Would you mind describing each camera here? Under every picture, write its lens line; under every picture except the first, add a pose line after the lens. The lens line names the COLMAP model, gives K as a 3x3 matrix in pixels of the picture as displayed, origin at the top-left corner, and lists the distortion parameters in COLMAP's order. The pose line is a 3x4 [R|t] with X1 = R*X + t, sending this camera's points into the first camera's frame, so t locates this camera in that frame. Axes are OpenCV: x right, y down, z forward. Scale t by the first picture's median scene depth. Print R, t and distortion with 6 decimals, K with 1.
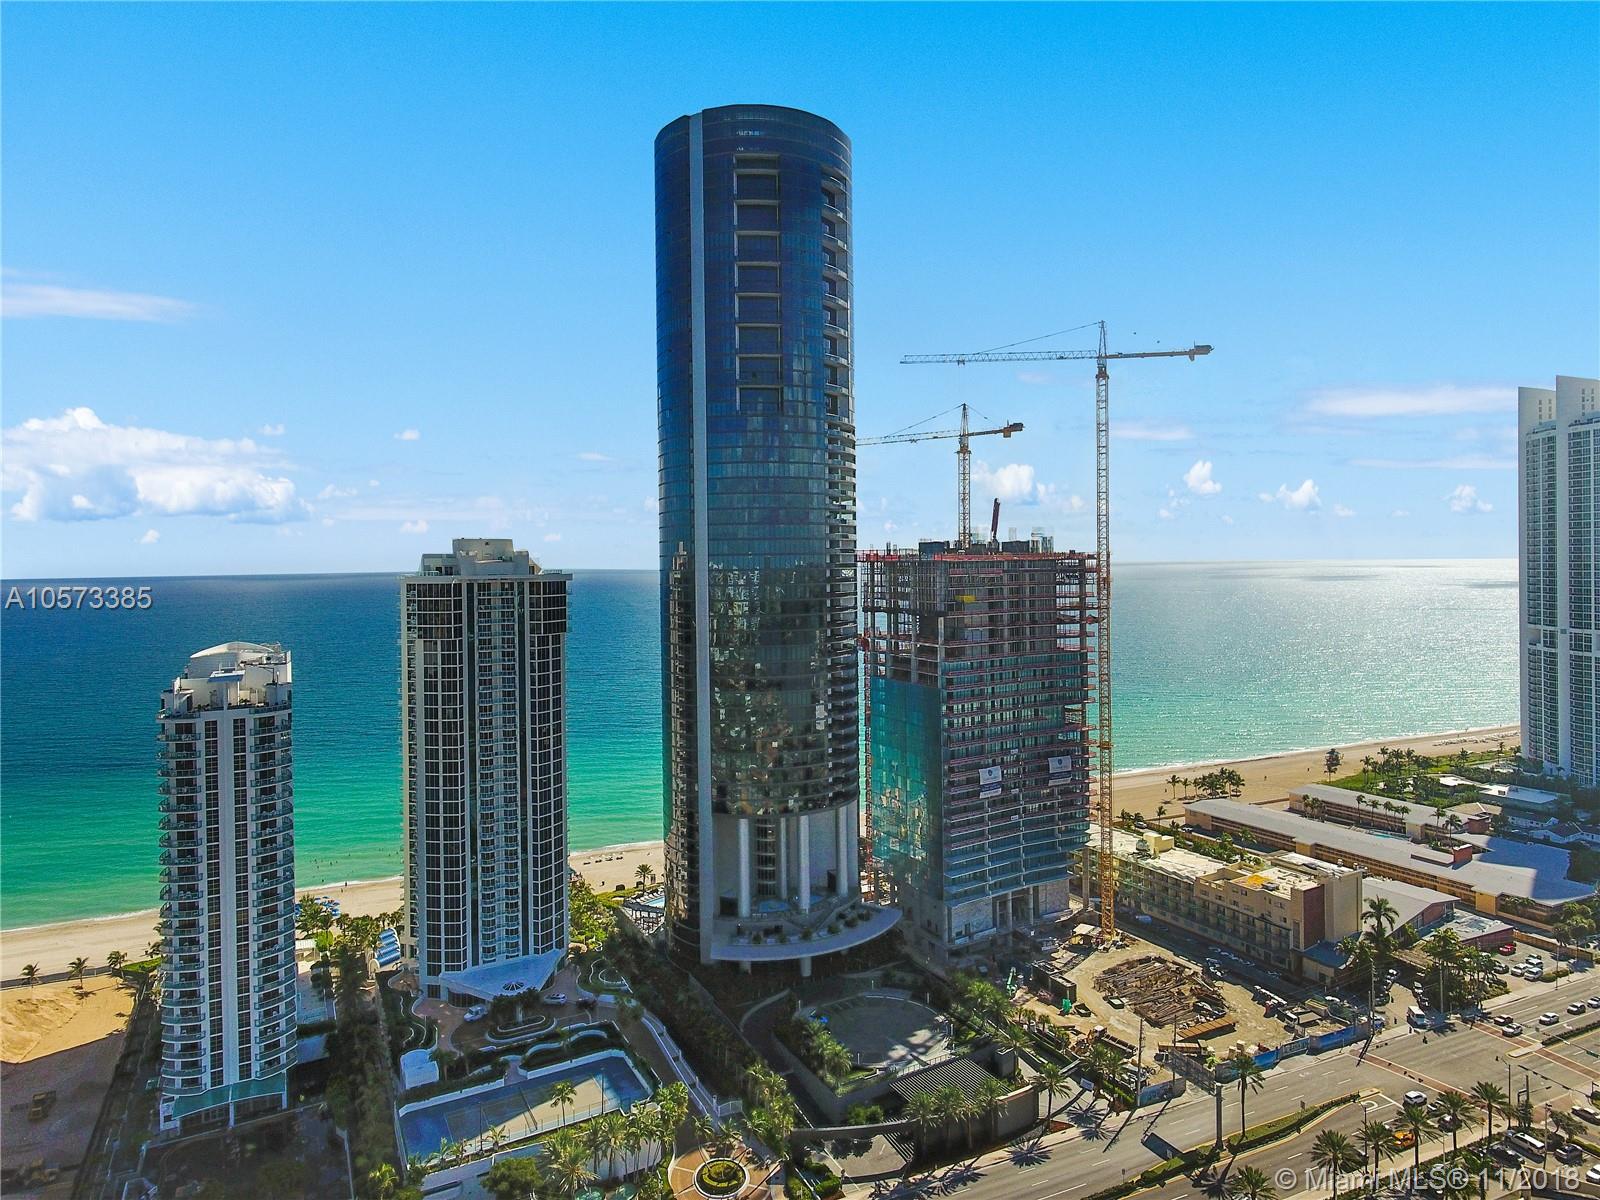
lens RADIAL K [[922.6, 0, 796.5], [0, 922.6, 573.2], [0, 0, 1]] dist [0.003769, 0.001290]
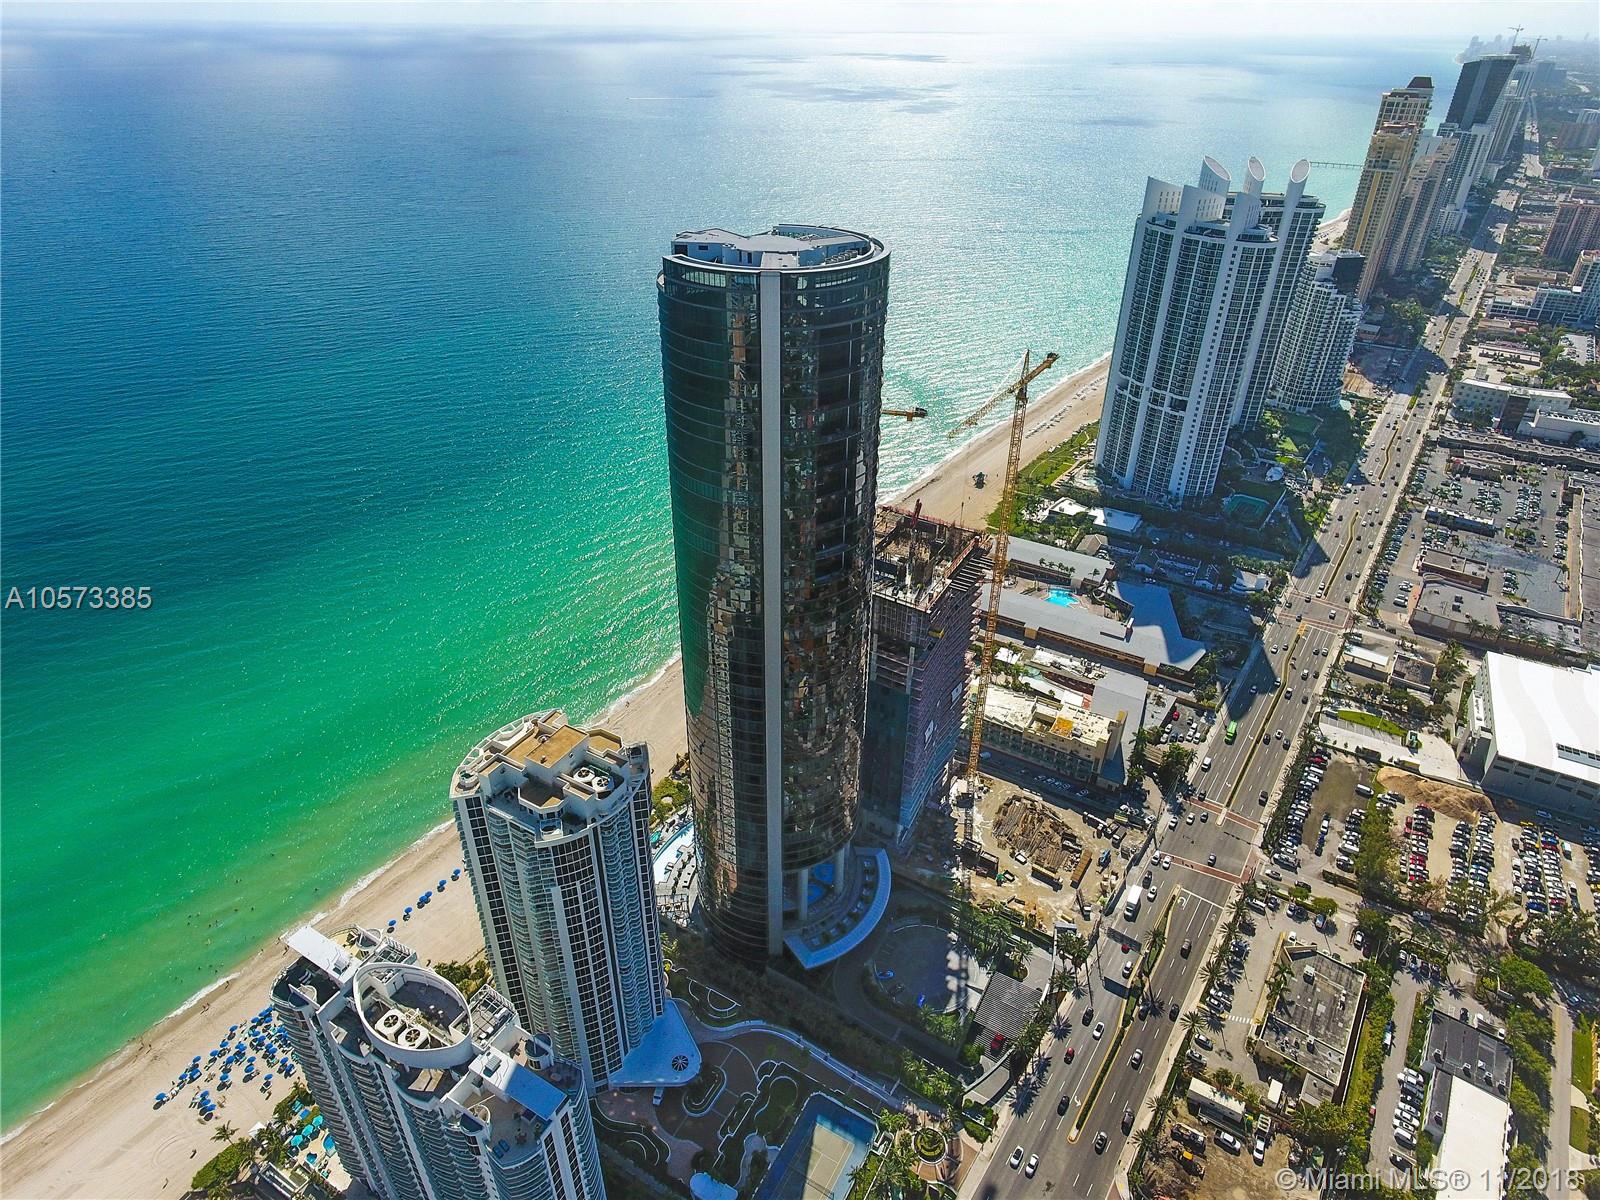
lens RADIAL K [[943.7, 0, 801.7], [0, 943.7, 573.1], [0, 0, 1]] dist [0.002804, -0.000698]
pose [[0.848575, -0.247741, 0.467487, -0.516558], [-0.020480, 0.867551, 0.496926, -0.641842], [-0.528678, -0.431253, 0.731109, 0.256471]]
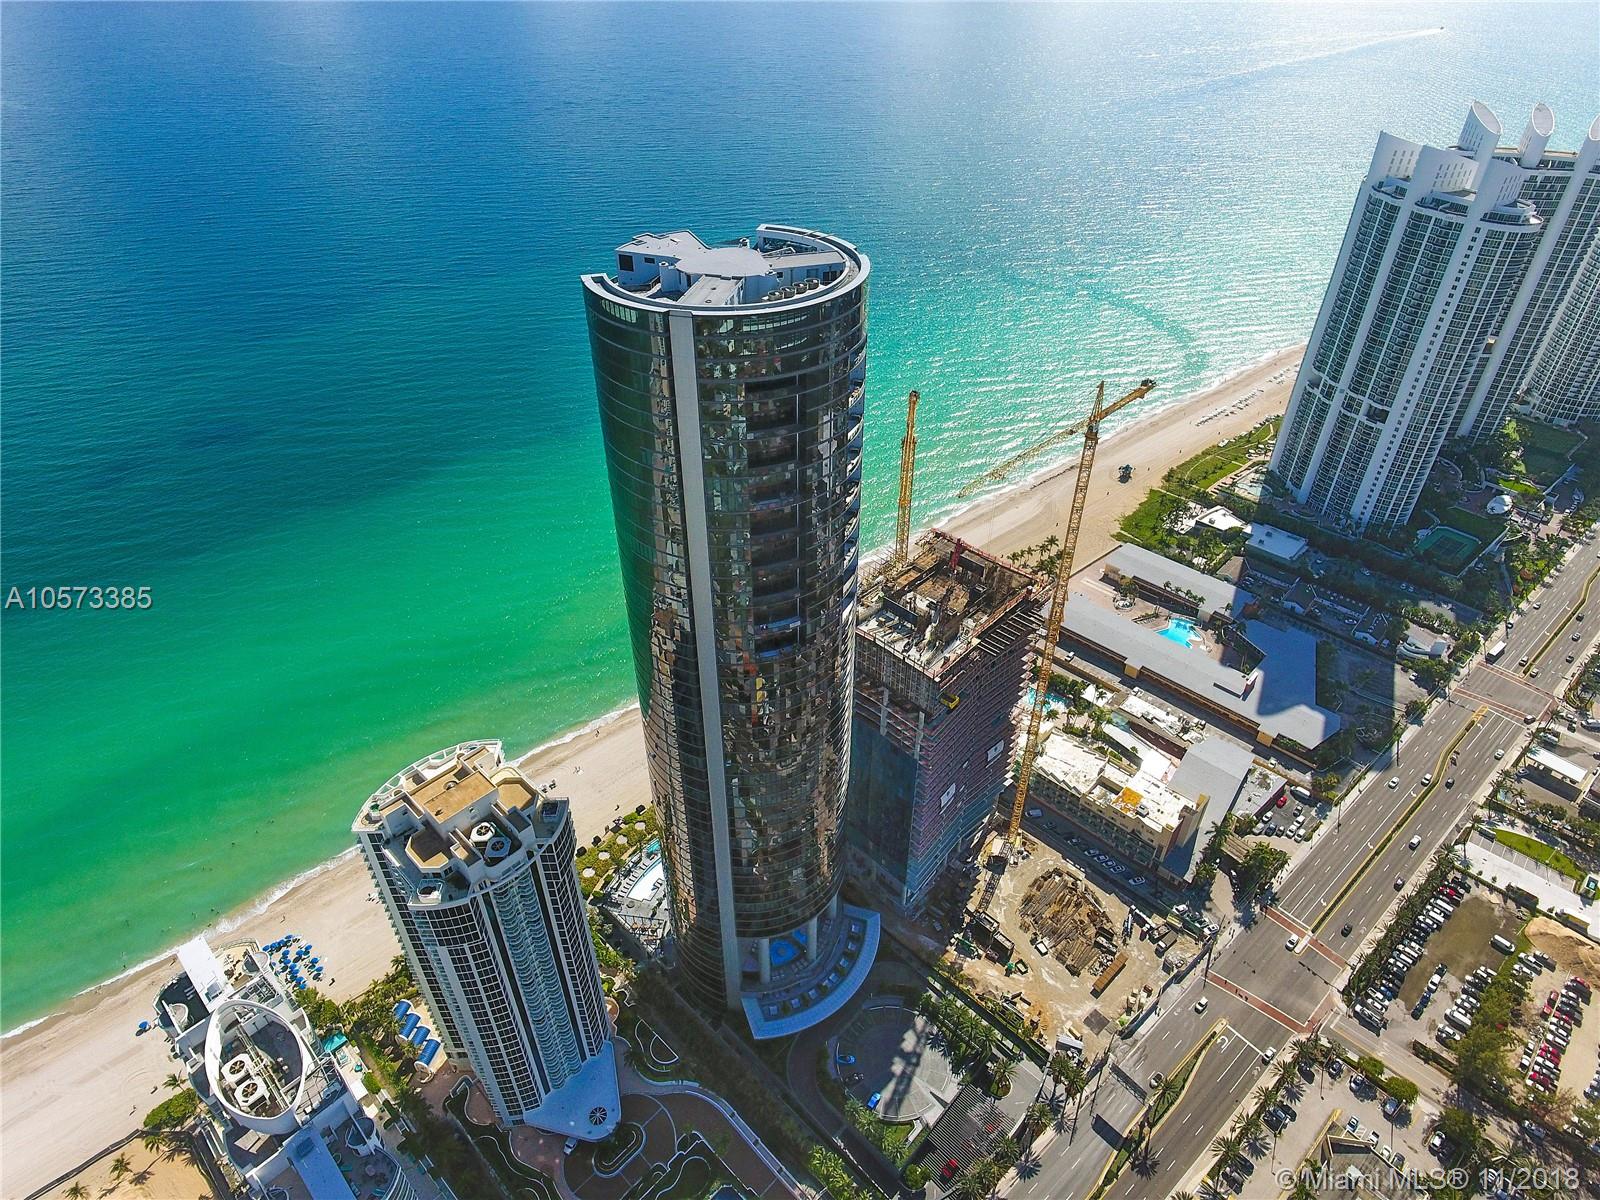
lens RADIAL K [[943.7, 0, 801.7], [0, 943.7, 573.1], [0, 0, 1]] dist [0.002804, -0.000698]
pose [[0.949332, -0.169518, 0.264635, -0.226878], [-0.013733, 0.818872, 0.573812, -0.690642], [-0.313973, -0.548372, 0.775054, 0.337960]]
